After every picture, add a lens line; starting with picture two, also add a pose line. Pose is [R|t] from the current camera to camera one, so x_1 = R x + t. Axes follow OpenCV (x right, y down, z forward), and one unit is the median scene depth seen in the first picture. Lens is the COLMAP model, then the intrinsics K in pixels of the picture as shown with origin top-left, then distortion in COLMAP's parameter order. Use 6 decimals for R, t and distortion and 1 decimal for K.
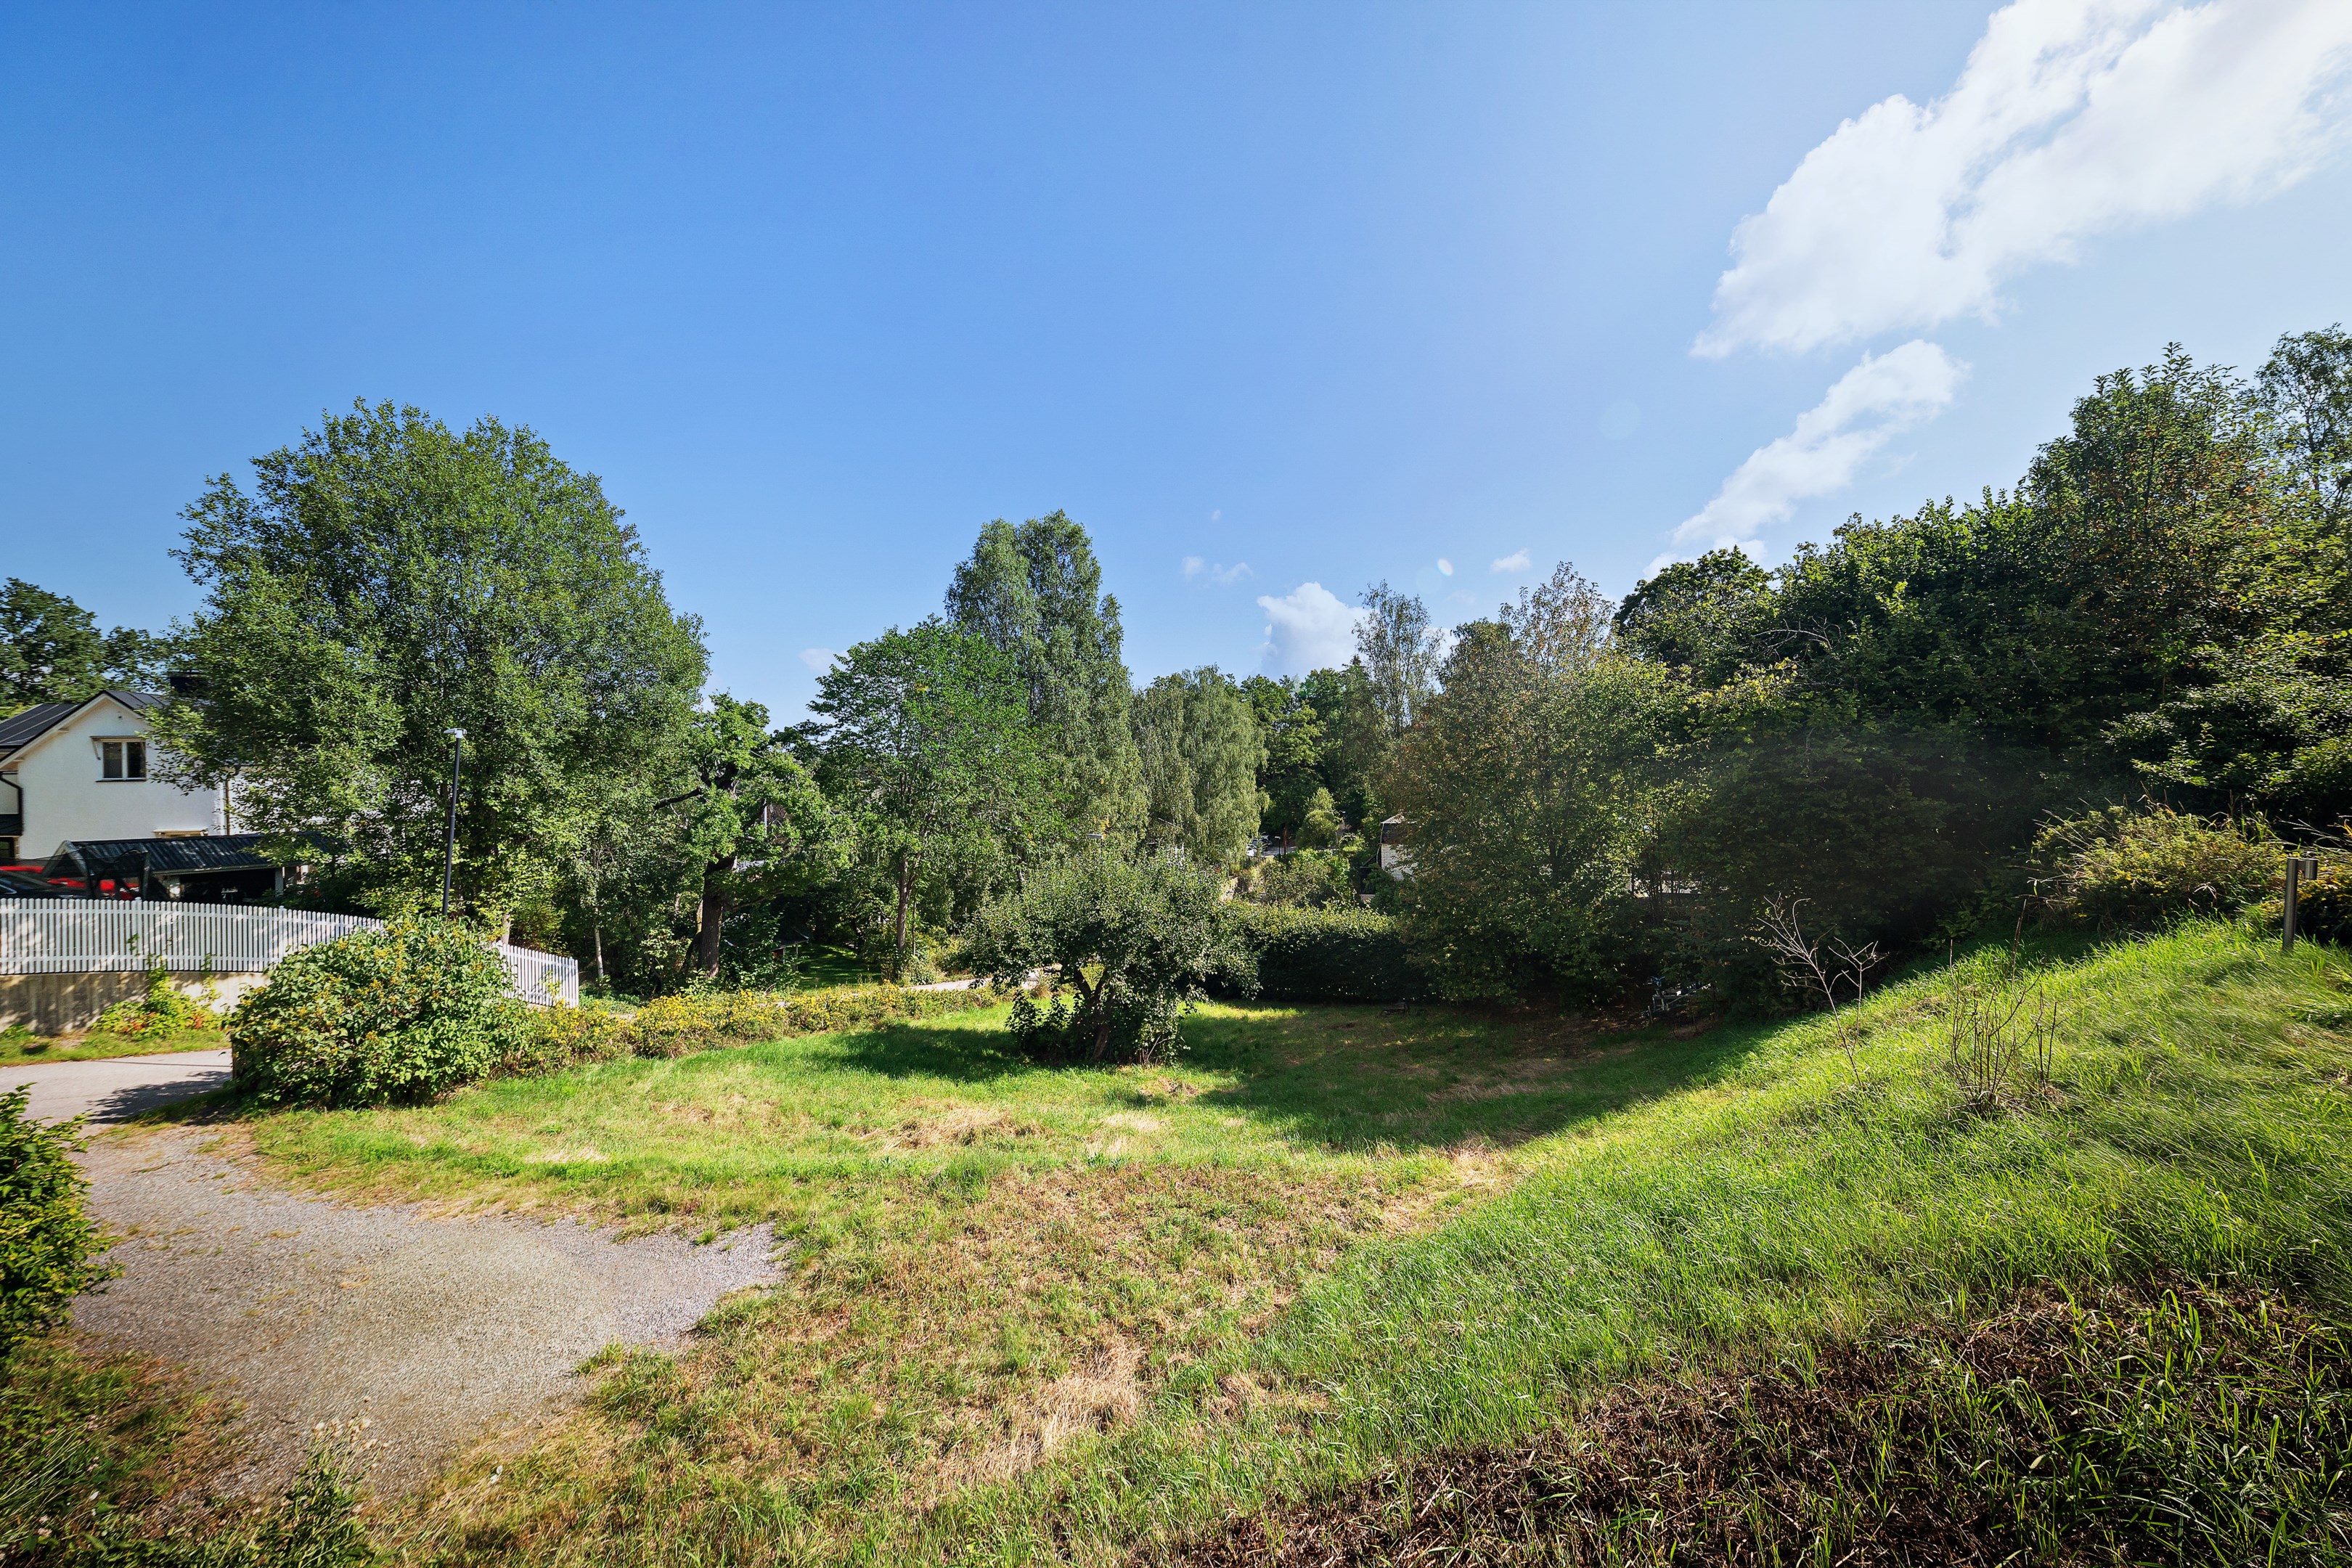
lens RADIAL K [[830.3, 0, 1183.7], [0, 830.3, 776.2], [0, 0, 1]] dist [0.000431, -0.000097]
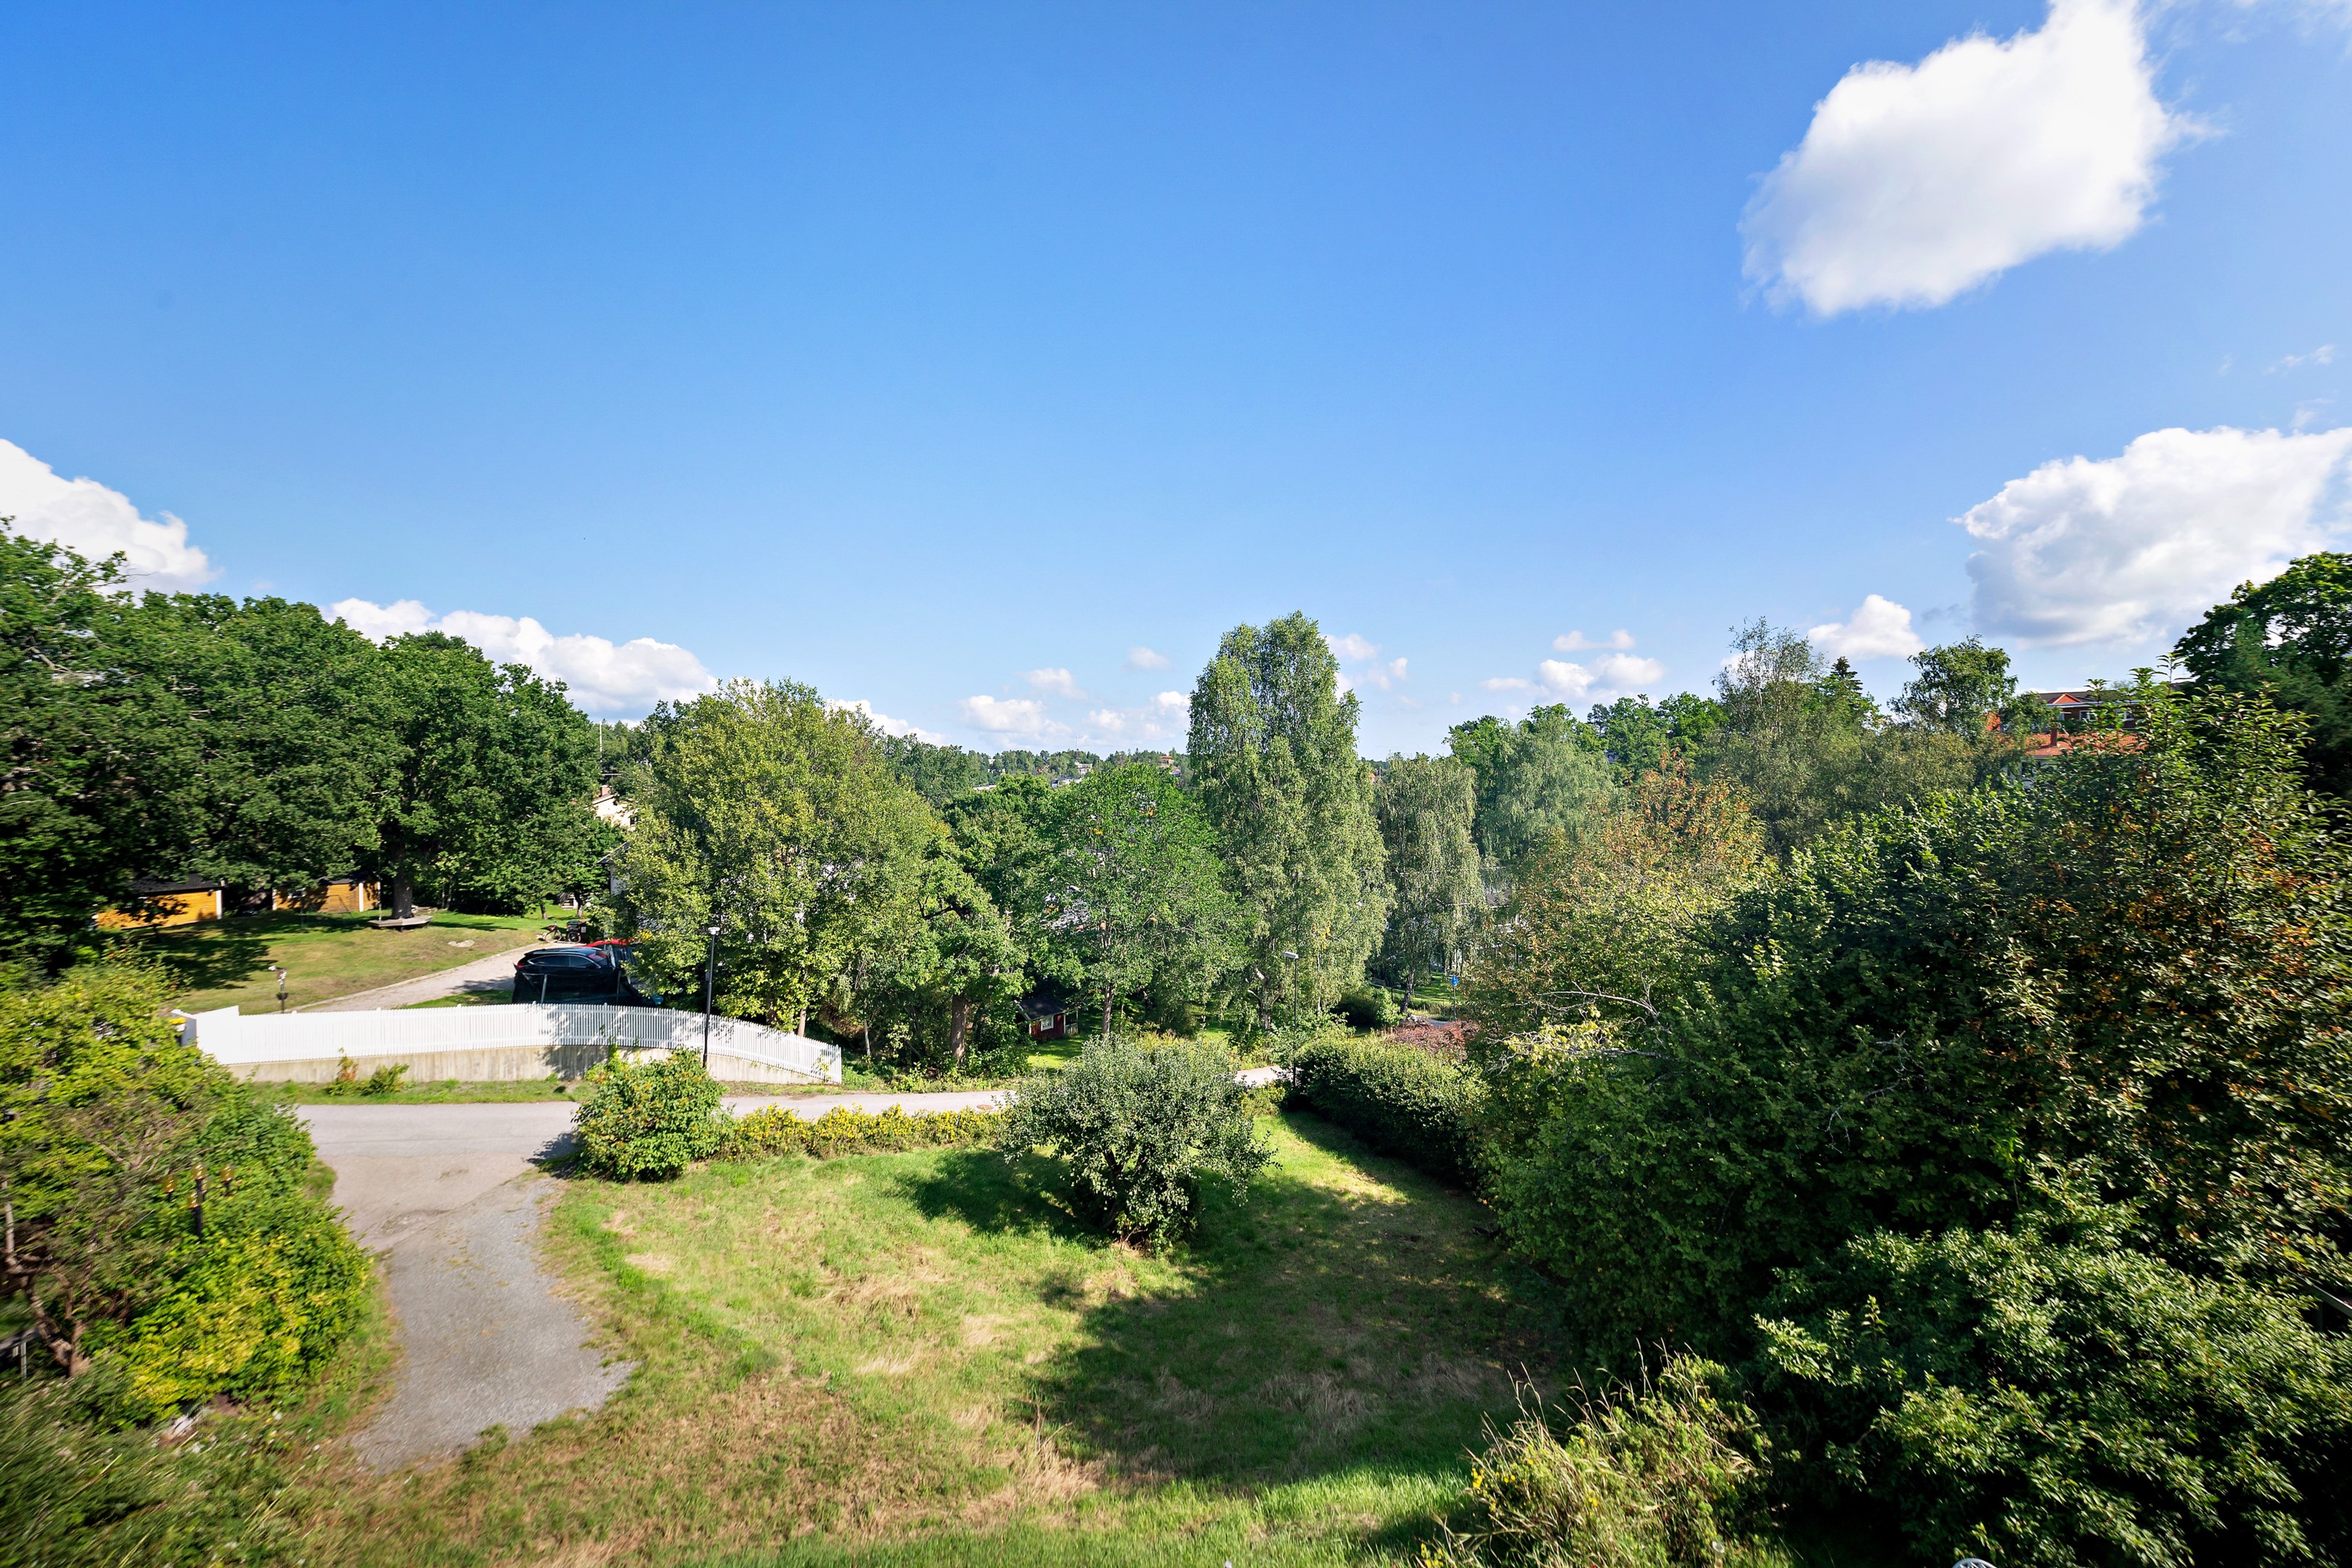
lens RADIAL K [[887.1, 0, 1180.7], [0, 887.1, 777.6], [0, 0, 1]] dist [0.009254, -0.000730]
pose [[0.867274, 0.007523, -0.497774, 0.296060], [-0.001856, 0.999928, 0.011877, -0.147798], [0.497827, -0.009377, 0.867226, -0.002422]]
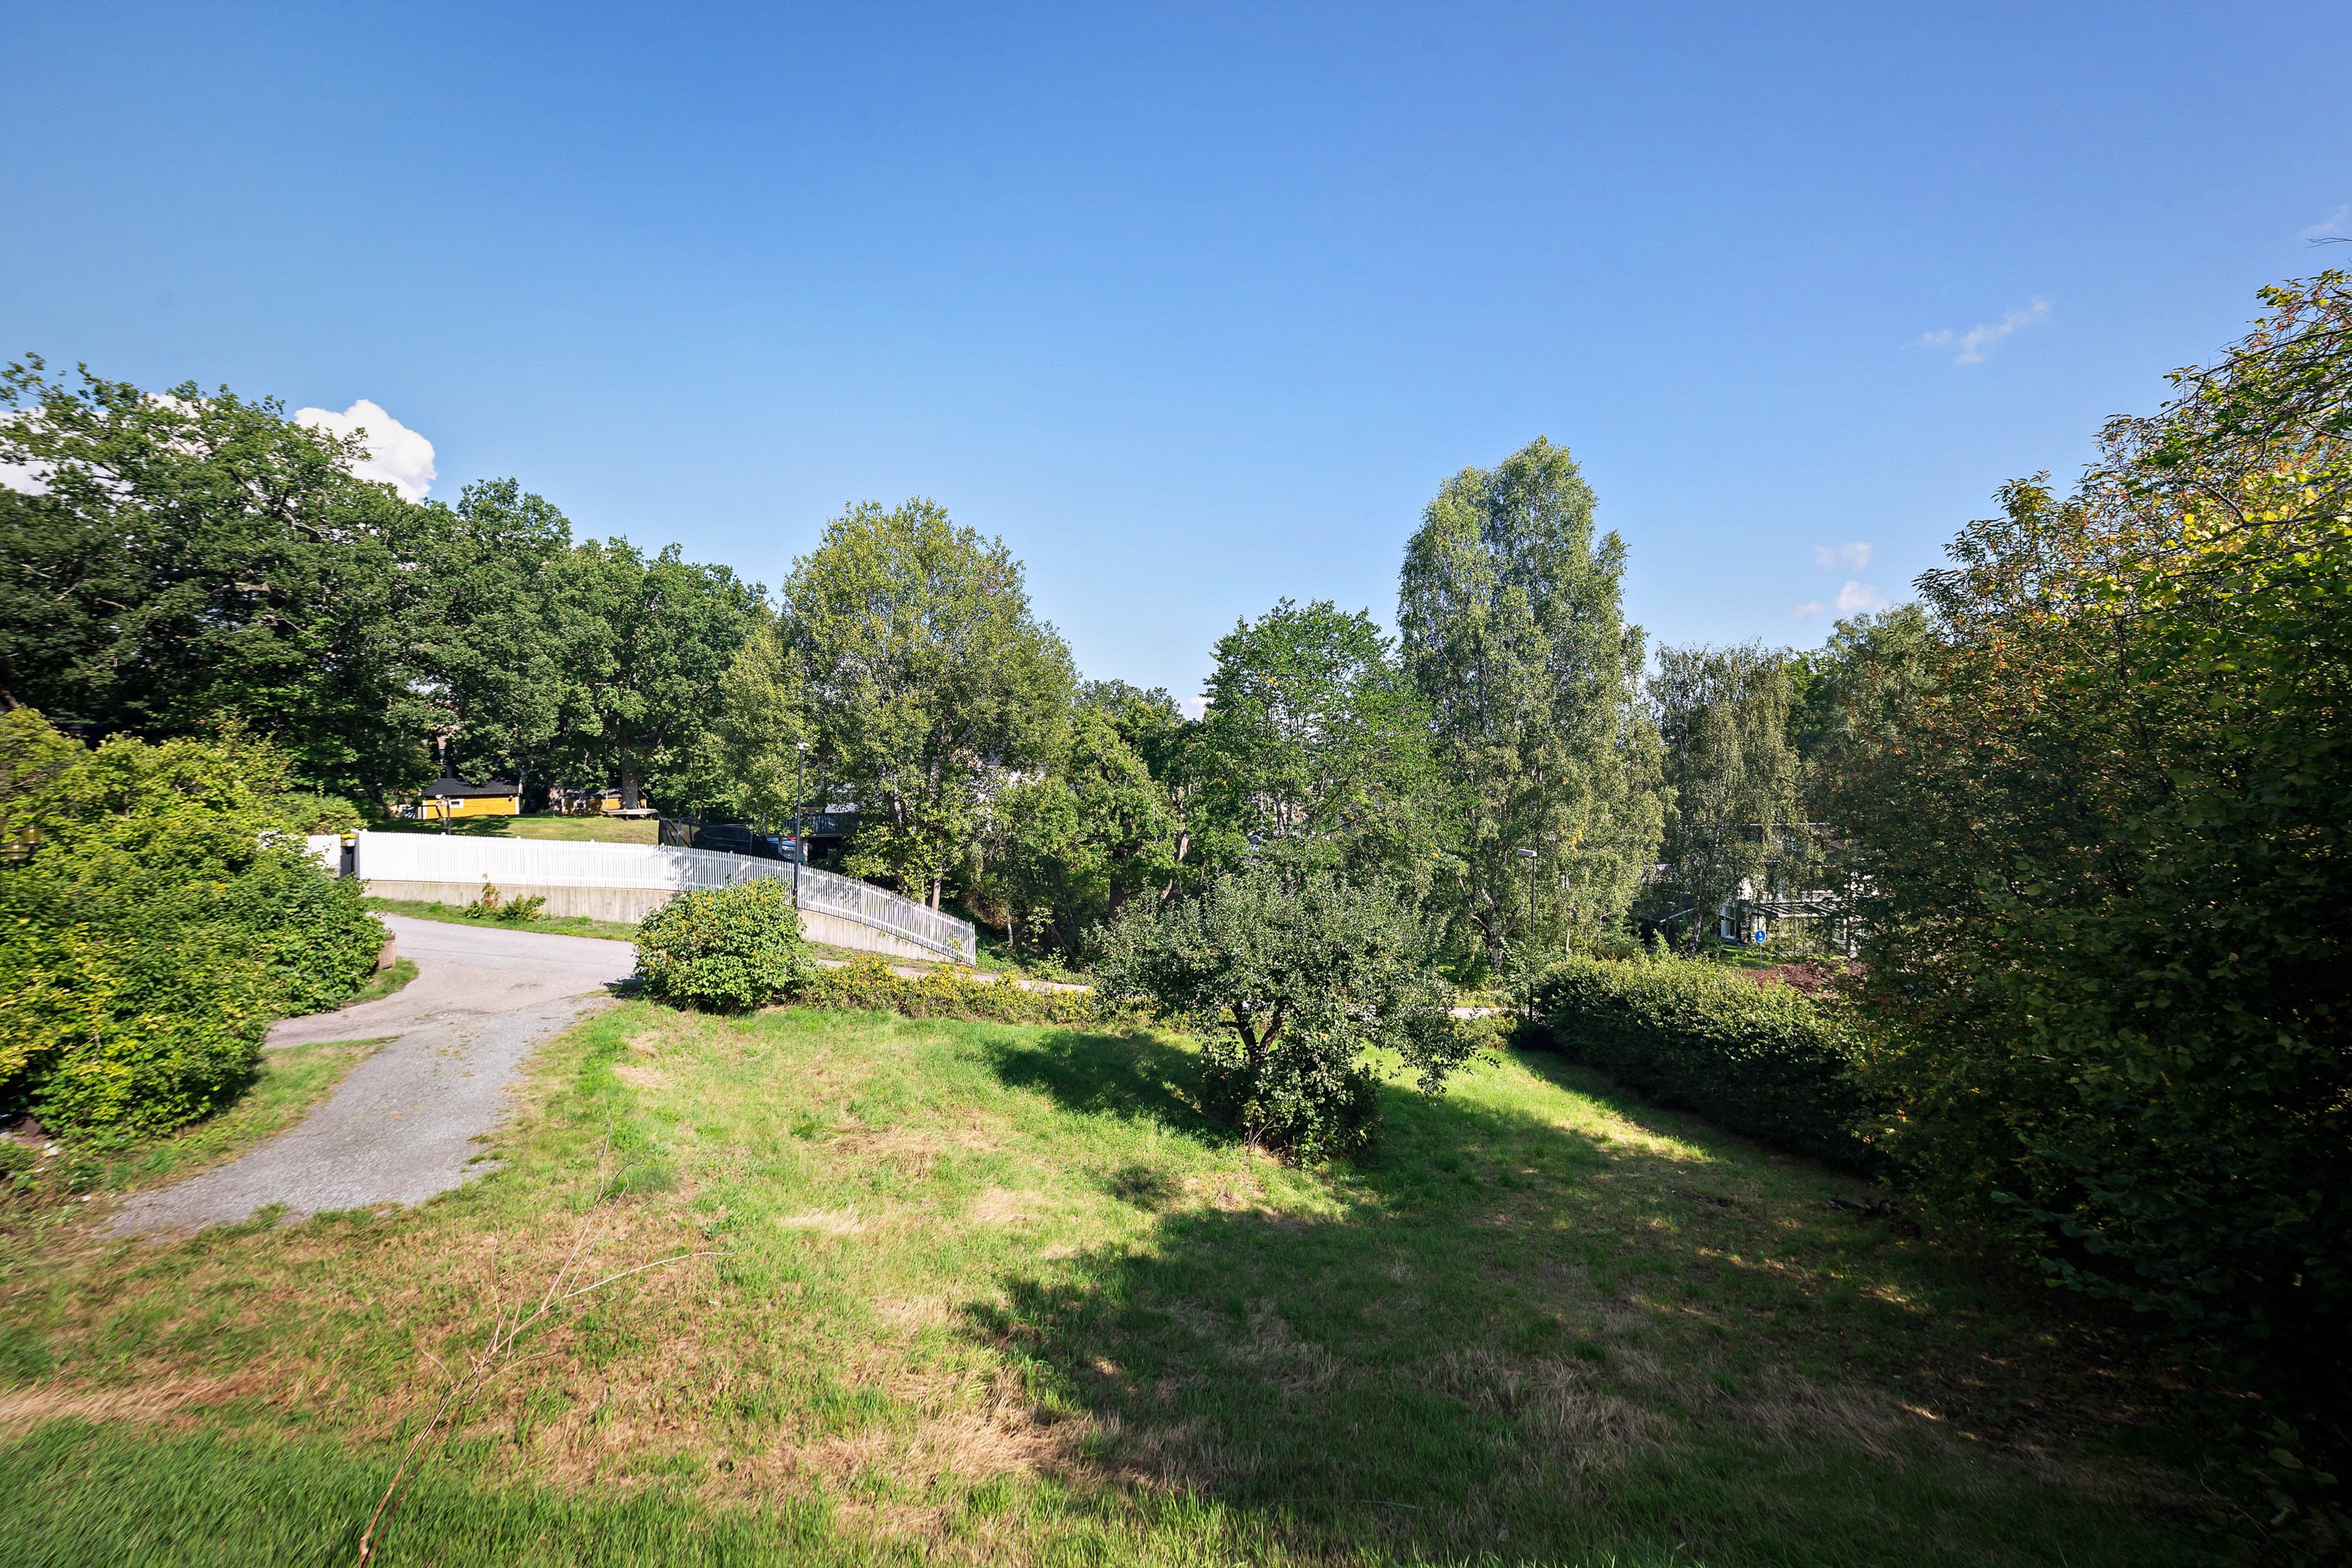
lens RADIAL K [[887.1, 0, 1175.6], [0, 887.1, 781.6], [0, 0, 1]] dist [0.009254, -0.000730]
pose [[0.705472, 0.012585, -0.708626, 0.235264], [-0.002346, 0.999878, 0.015421, -0.006524], [0.708734, -0.009217, 0.705416, 0.171888]]
